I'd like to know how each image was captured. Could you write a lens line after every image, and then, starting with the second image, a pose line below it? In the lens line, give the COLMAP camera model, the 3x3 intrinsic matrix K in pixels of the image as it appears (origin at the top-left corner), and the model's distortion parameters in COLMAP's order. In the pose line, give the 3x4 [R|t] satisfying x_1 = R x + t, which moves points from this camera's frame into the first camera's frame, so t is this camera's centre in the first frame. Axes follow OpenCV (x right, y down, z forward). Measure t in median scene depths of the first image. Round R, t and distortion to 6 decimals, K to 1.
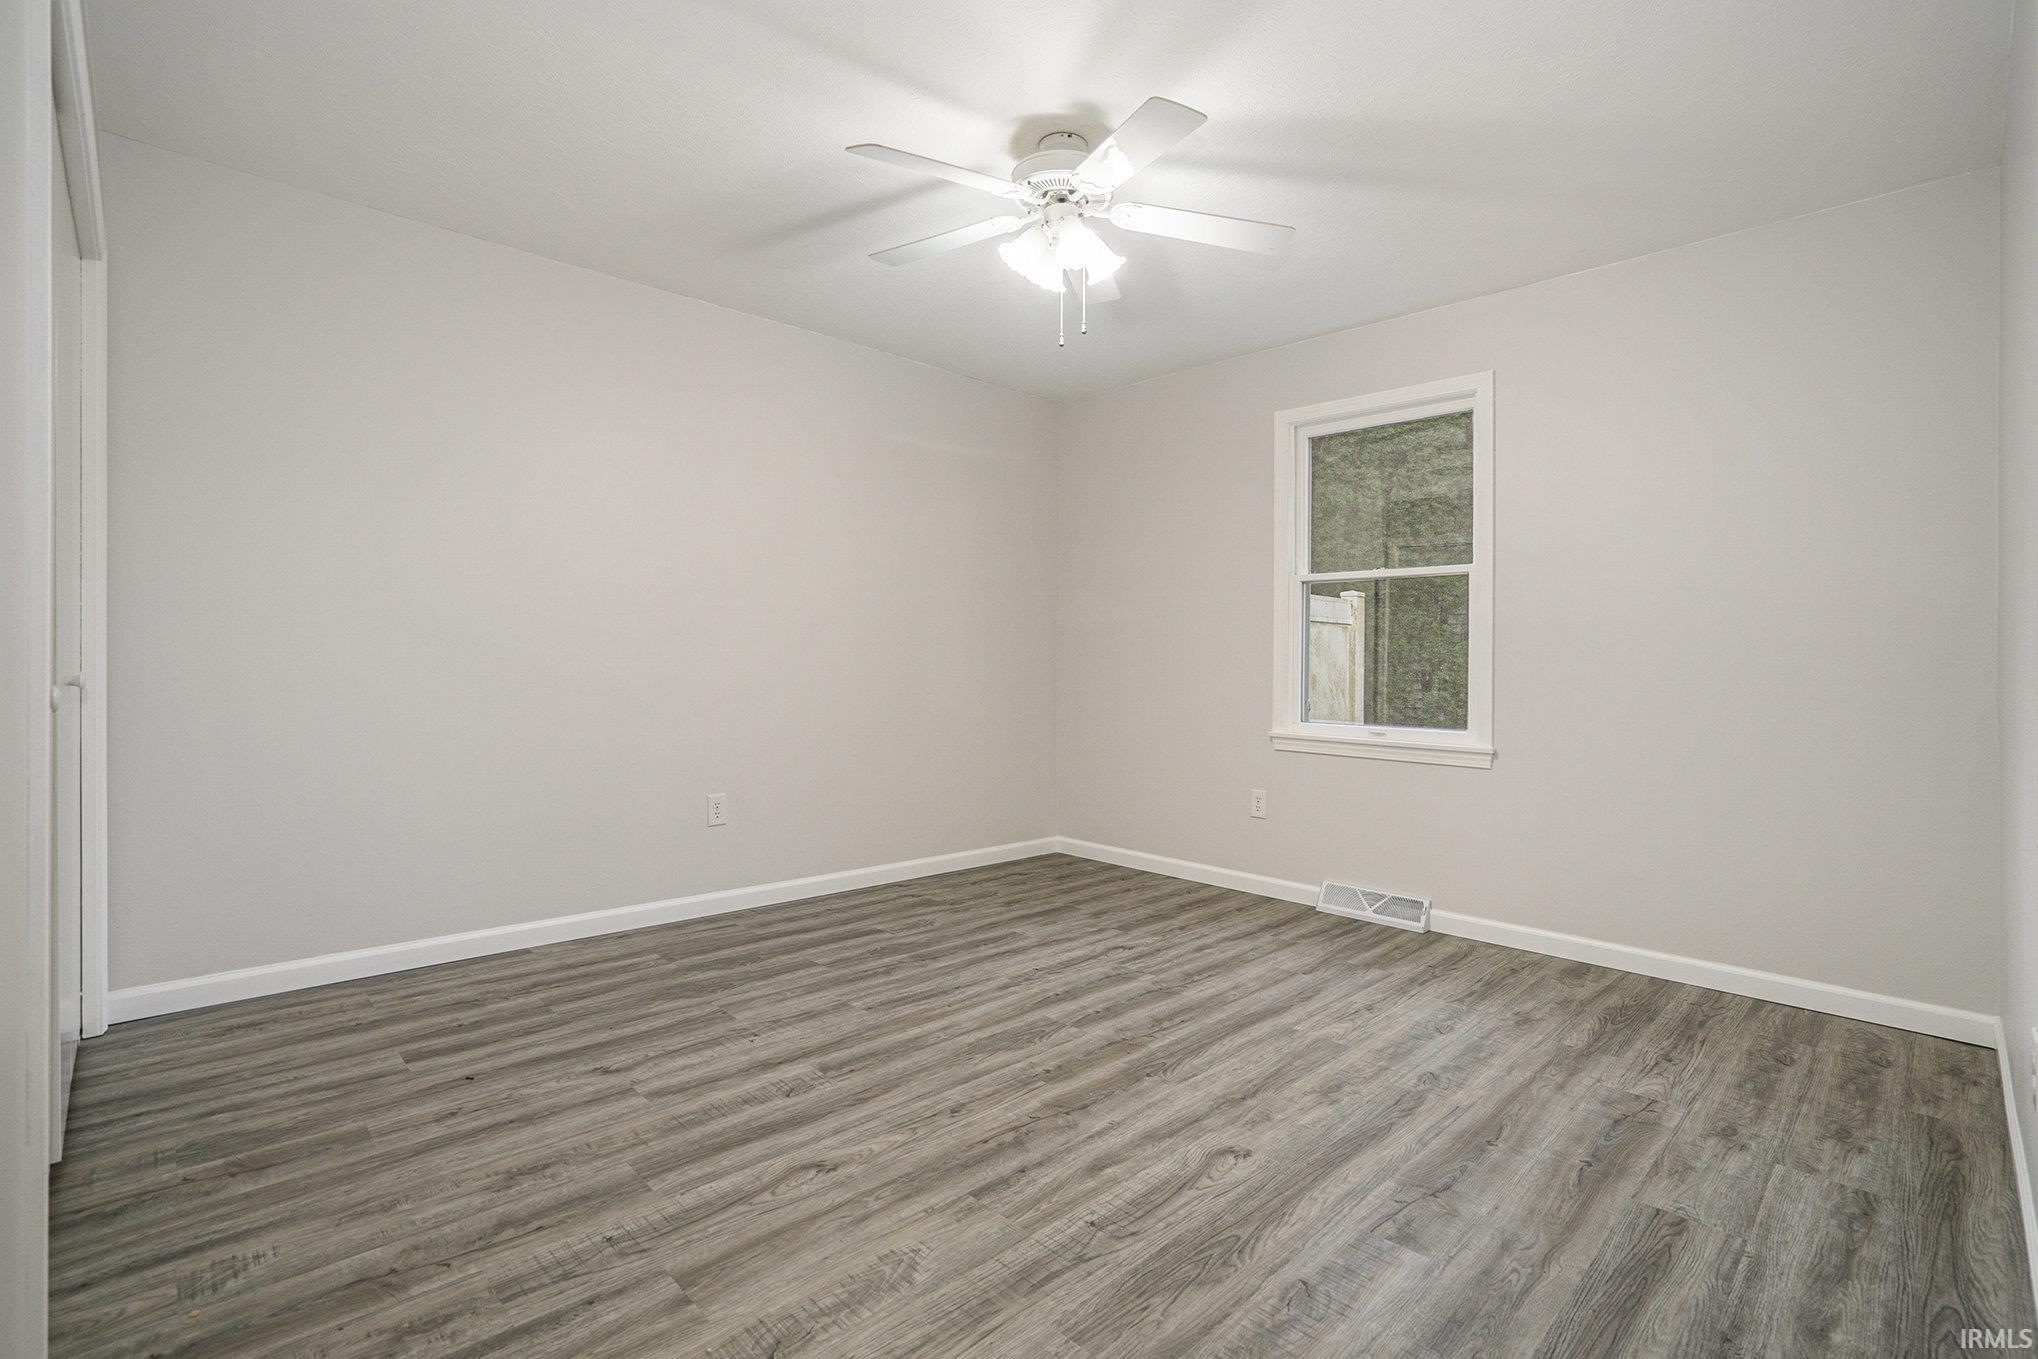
lens RADIAL K [[954.2, 0, 1044.3], [0, 954.2, 687.4], [0, 0, 1]] dist [-0.064635, 0.025139]
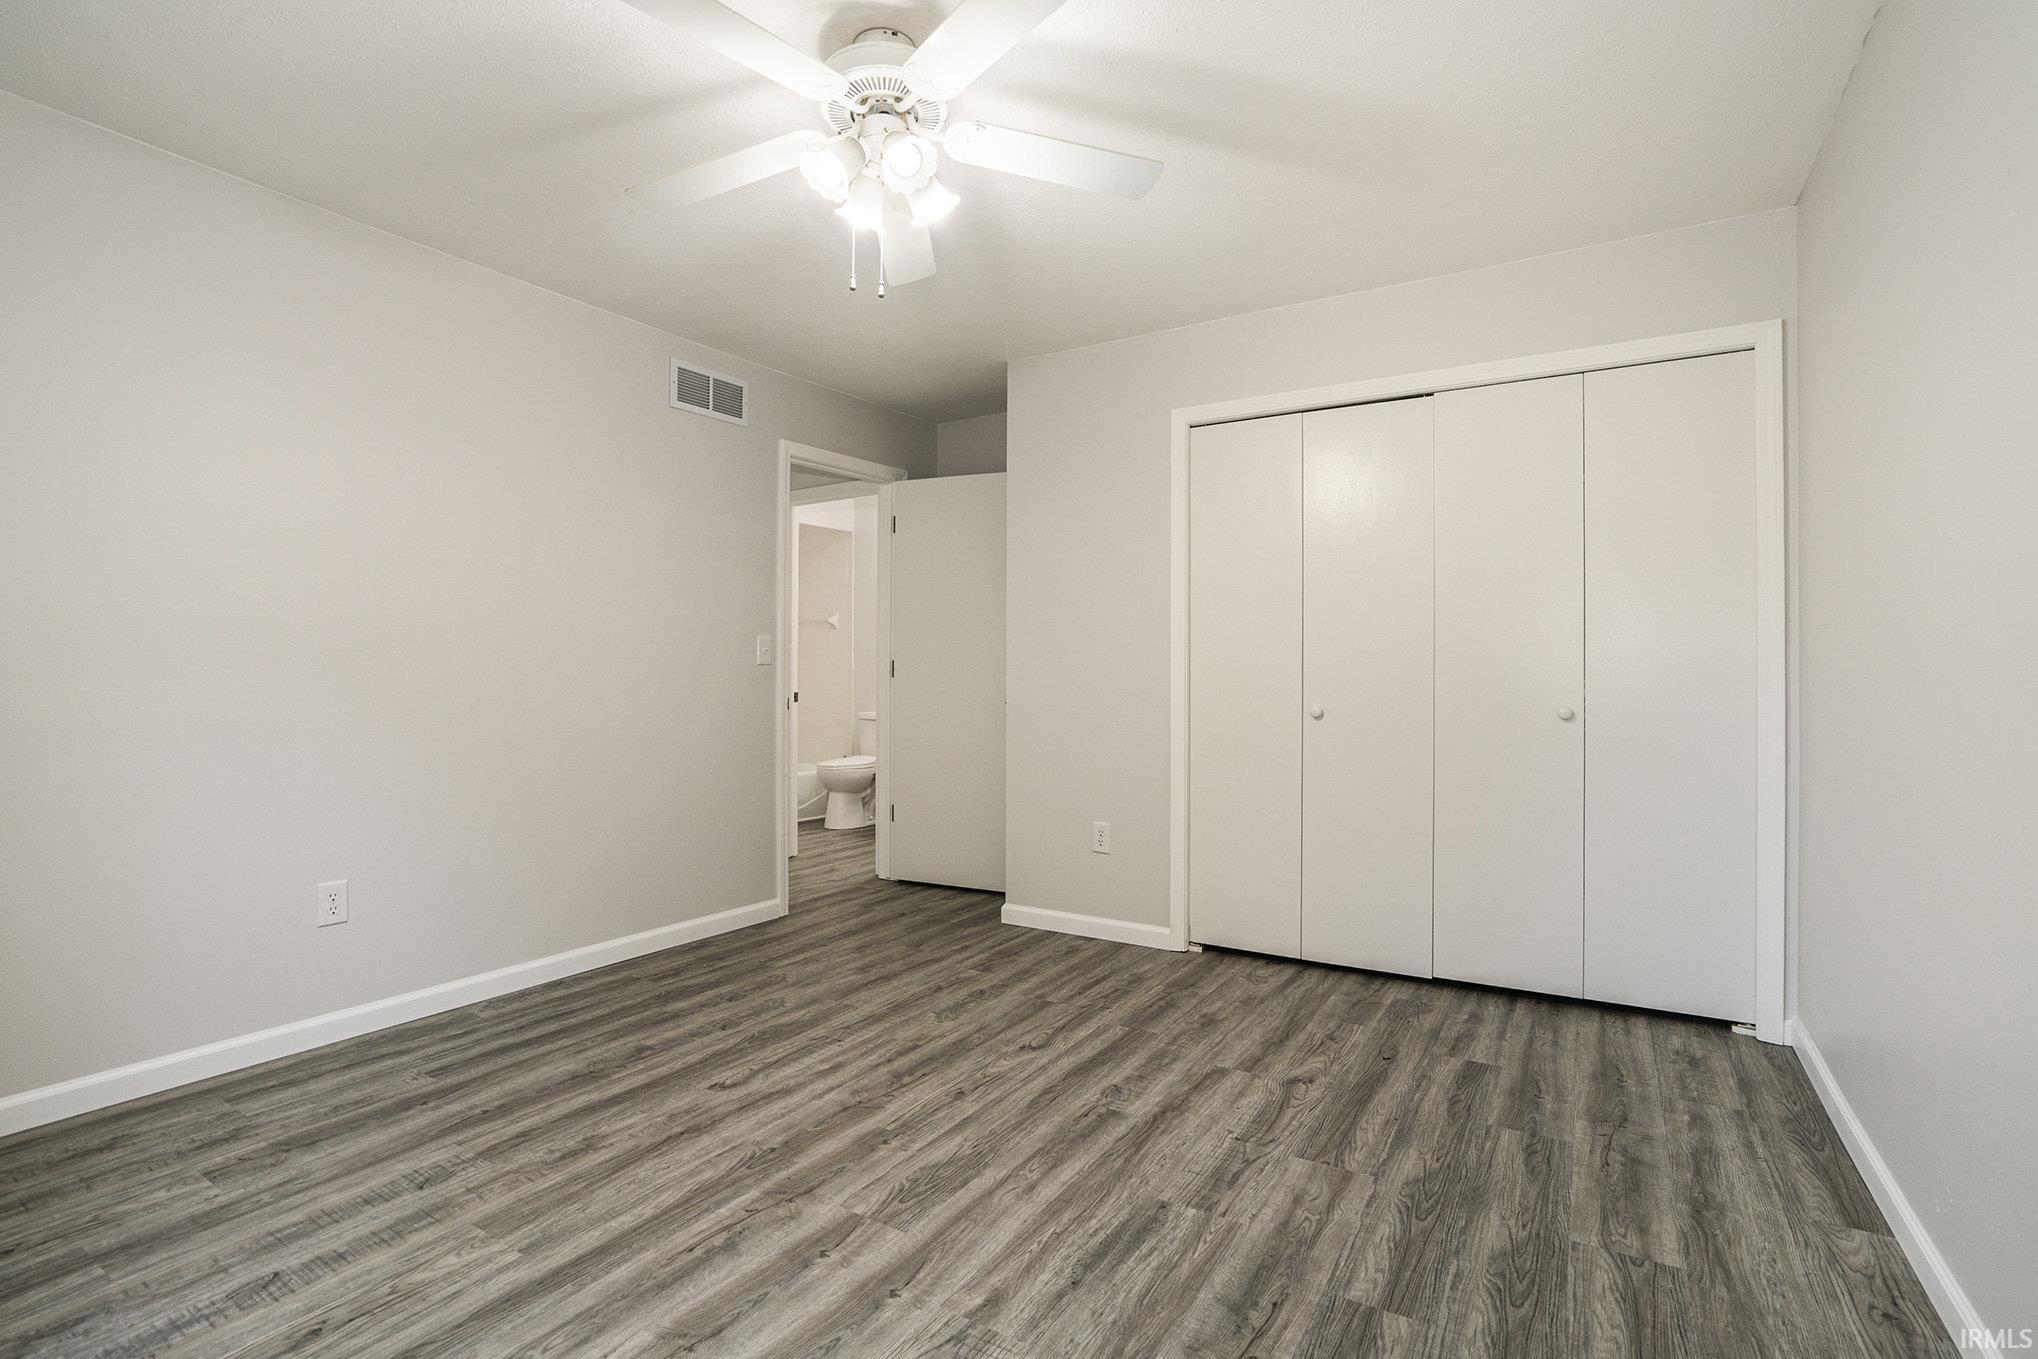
lens RADIAL K [[954.2, 0, 1044.3], [0, 954.2, 687.4], [0, 0, 1]] dist [-0.064635, 0.025139]
pose [[-0.970226, -0.008771, -0.242042, 0.080254], [-0.016177, 0.999459, 0.028629, -0.066334], [0.241660, 0.031693, -0.969843, 1.962248]]
